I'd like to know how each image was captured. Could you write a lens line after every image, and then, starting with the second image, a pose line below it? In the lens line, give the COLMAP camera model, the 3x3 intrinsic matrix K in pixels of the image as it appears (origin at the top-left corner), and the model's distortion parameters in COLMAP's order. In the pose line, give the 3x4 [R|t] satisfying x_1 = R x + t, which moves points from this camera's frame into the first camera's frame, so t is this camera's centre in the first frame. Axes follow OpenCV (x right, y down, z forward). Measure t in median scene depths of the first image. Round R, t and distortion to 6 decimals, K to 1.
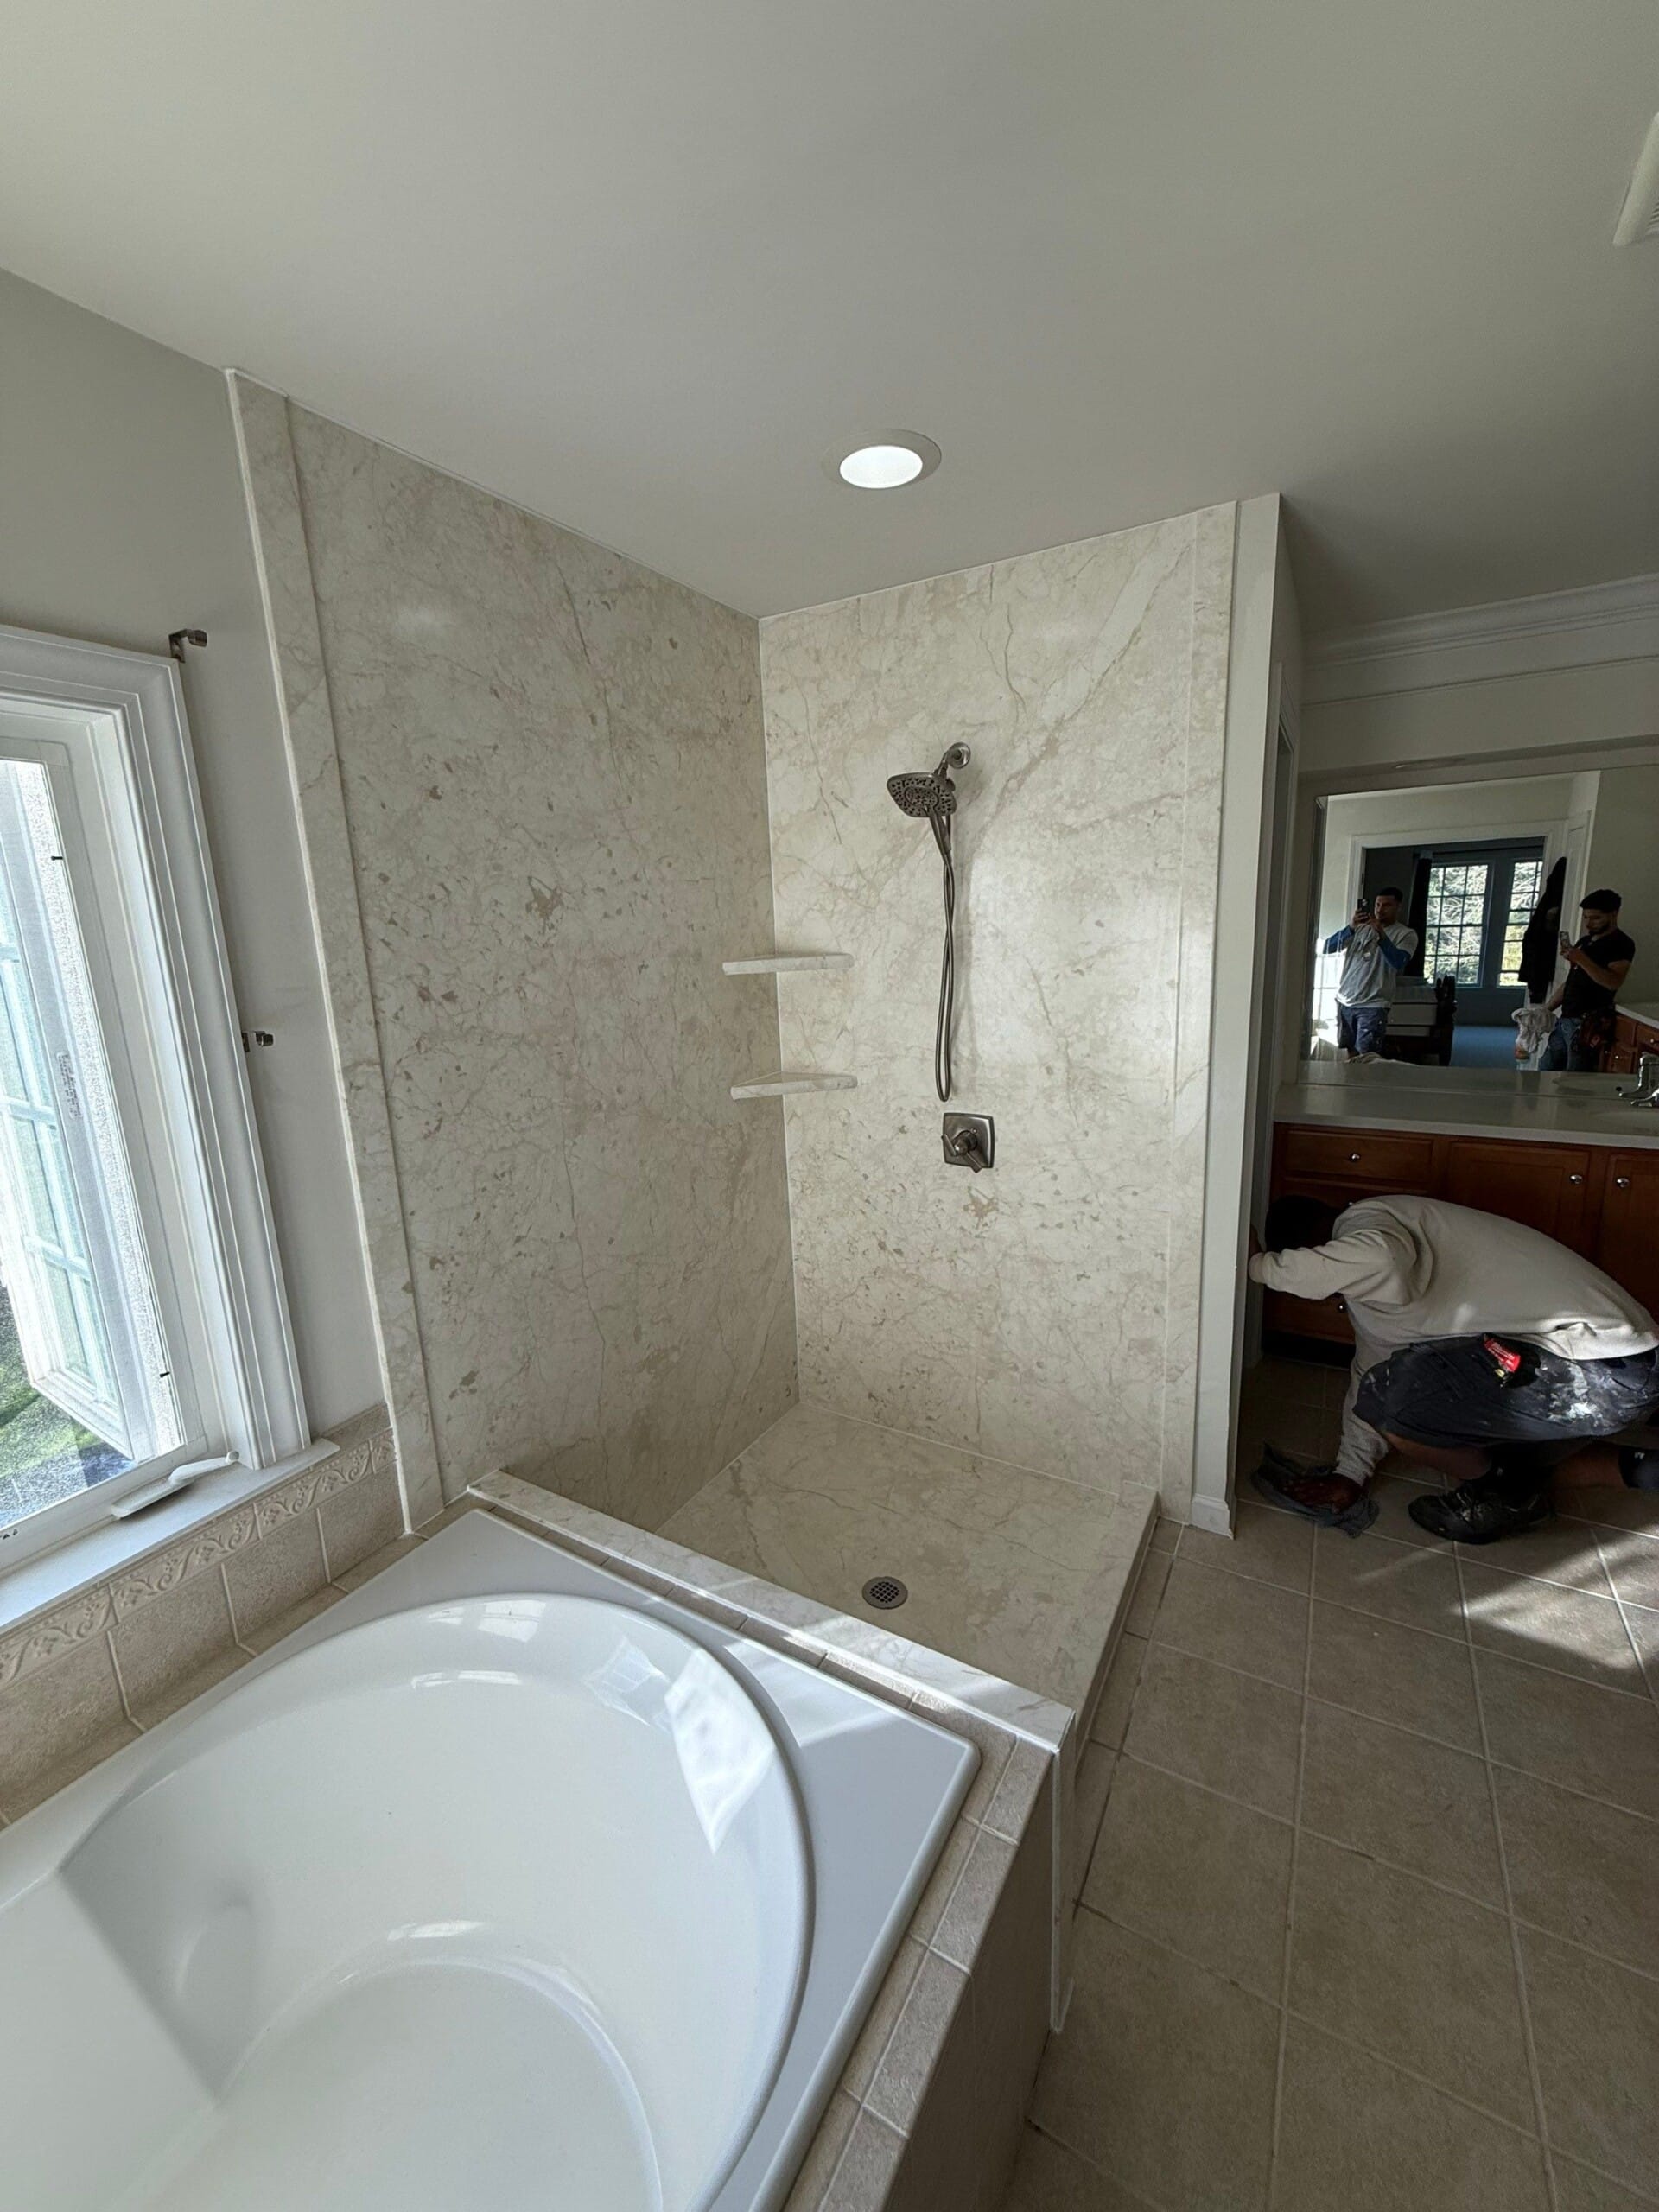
lens RADIAL K [[880.5, 0, 830.3], [0, 880.5, 1100.2], [0, 0, 1]] dist [0.000803, -0.000097]
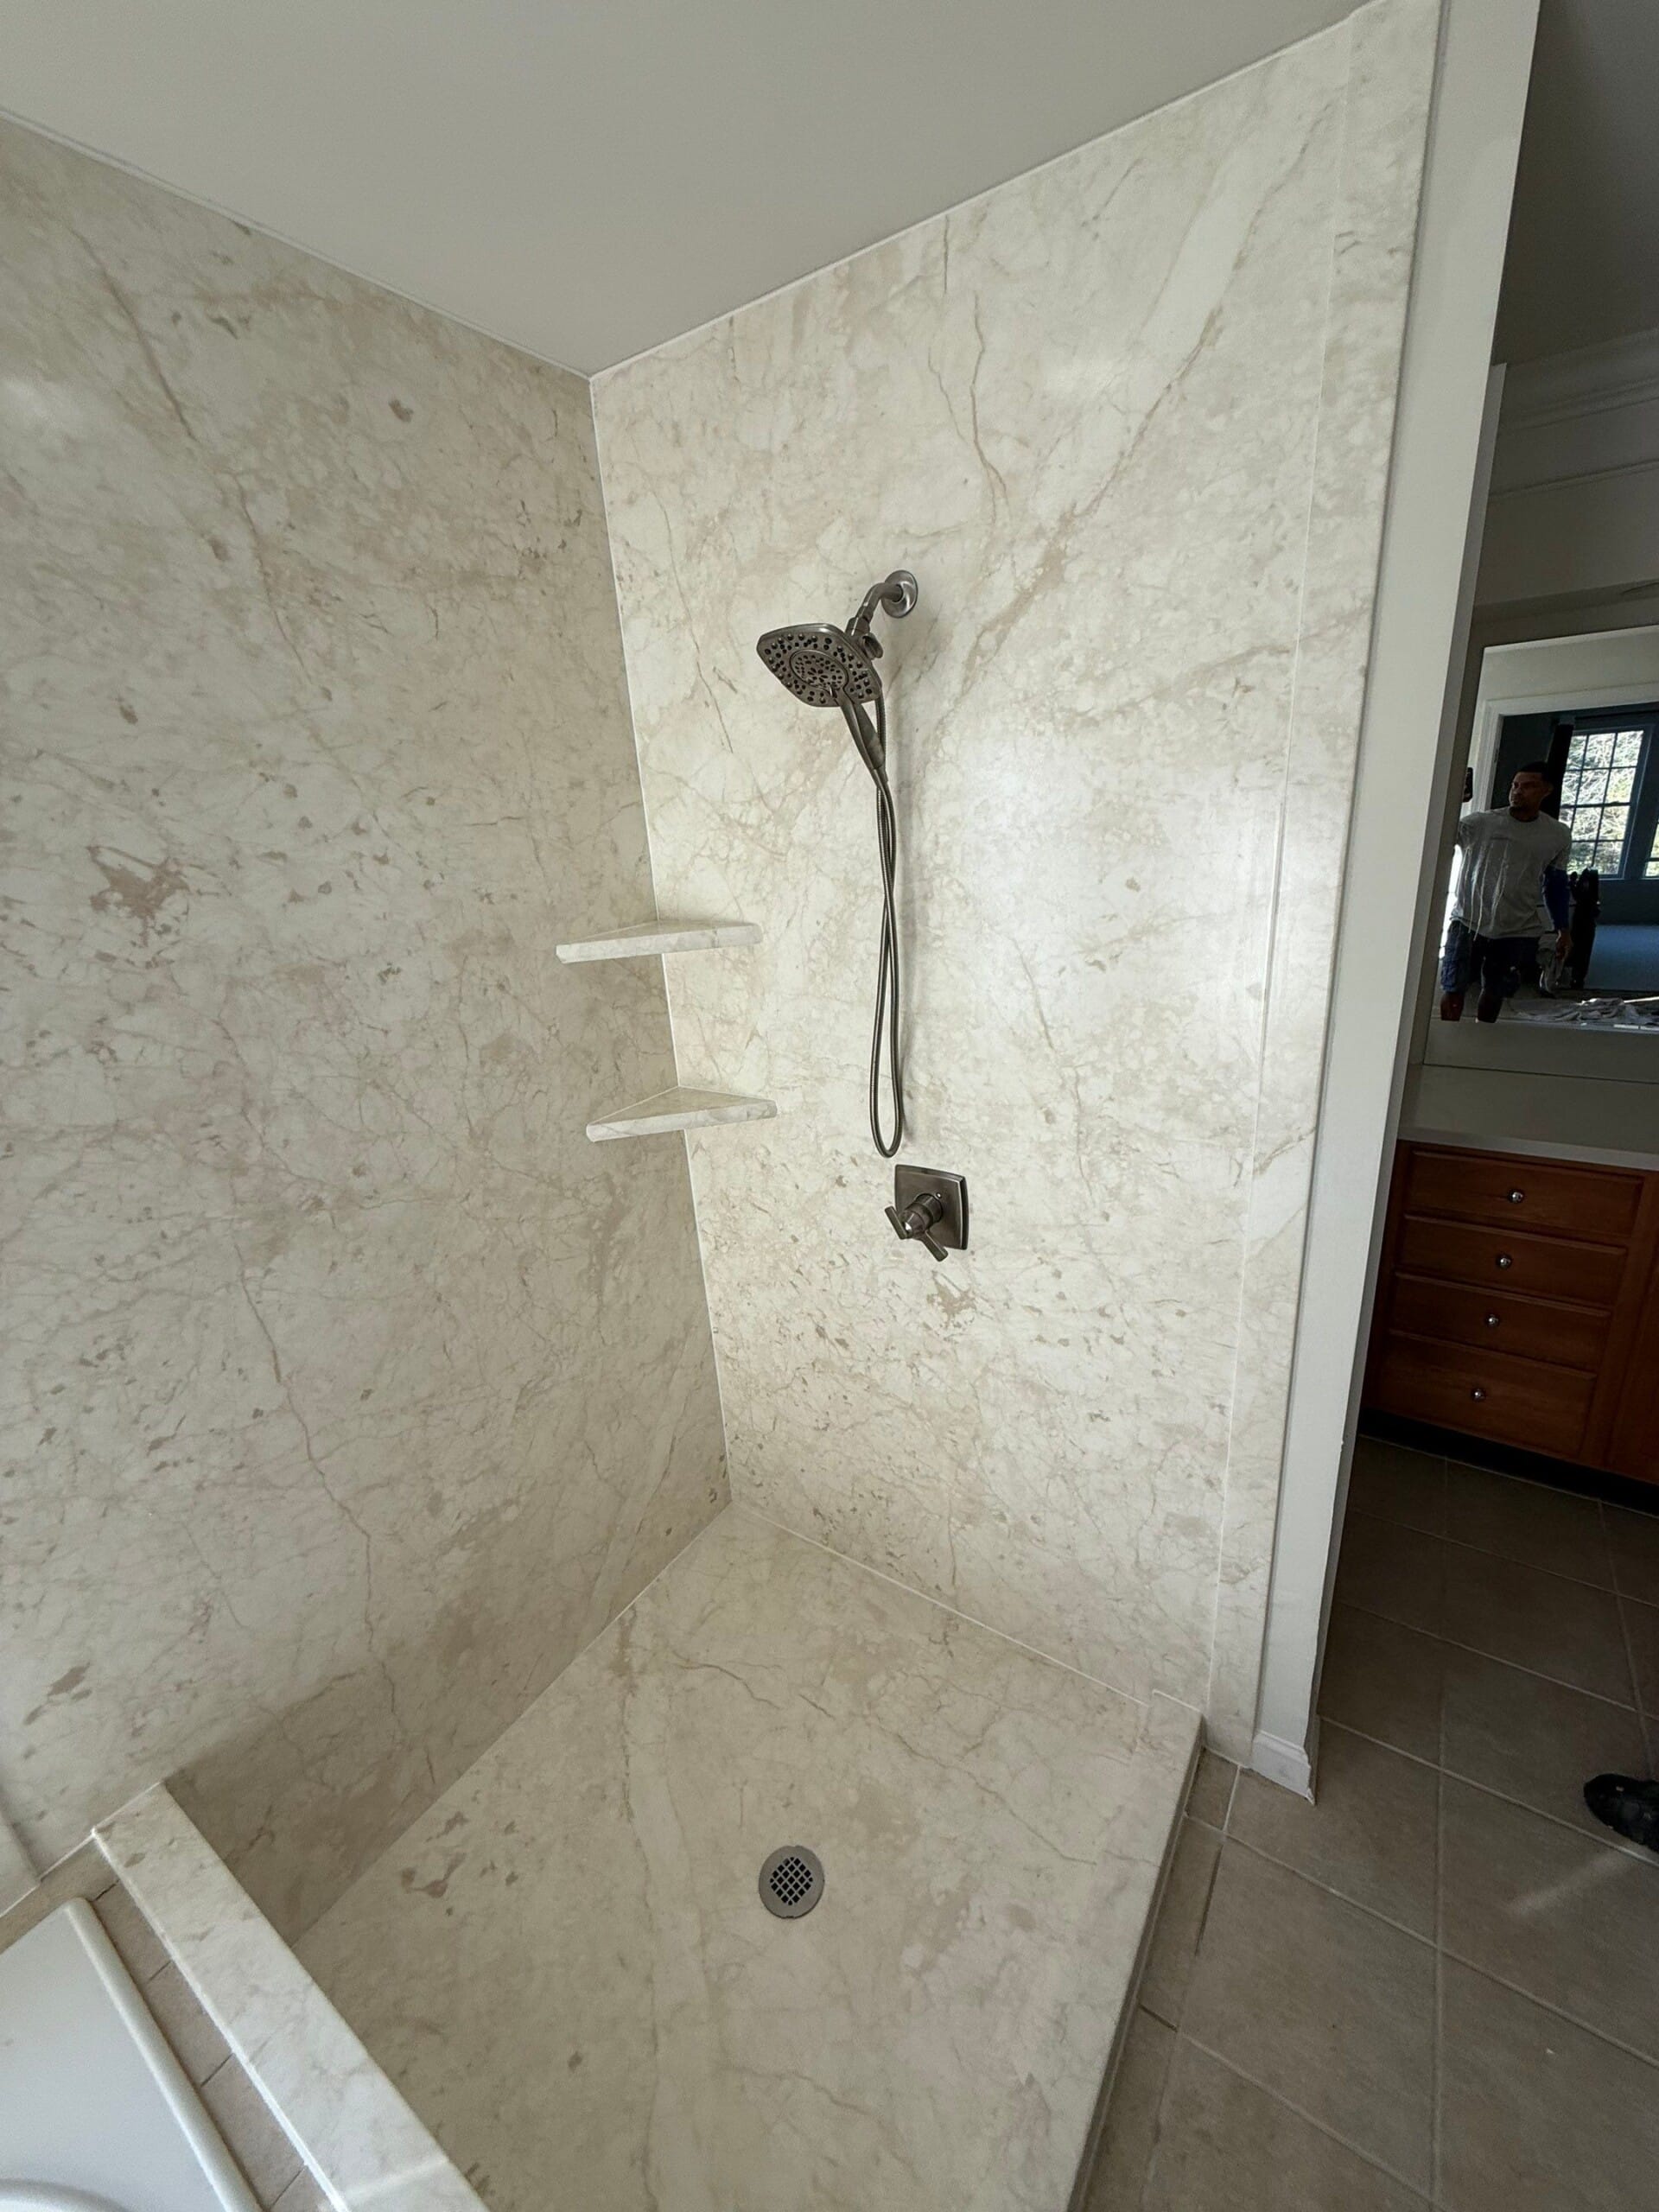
lens RADIAL K [[880.5, 0, 830.3], [0, 880.5, 1100.2], [0, 0, 1]] dist [0.000803, -0.000097]
pose [[0.997758, -0.007322, -0.066527, 0.142916], [0.015115, 0.992968, 0.117416, -0.130327], [0.065200, -0.118158, 0.990852, 0.389035]]
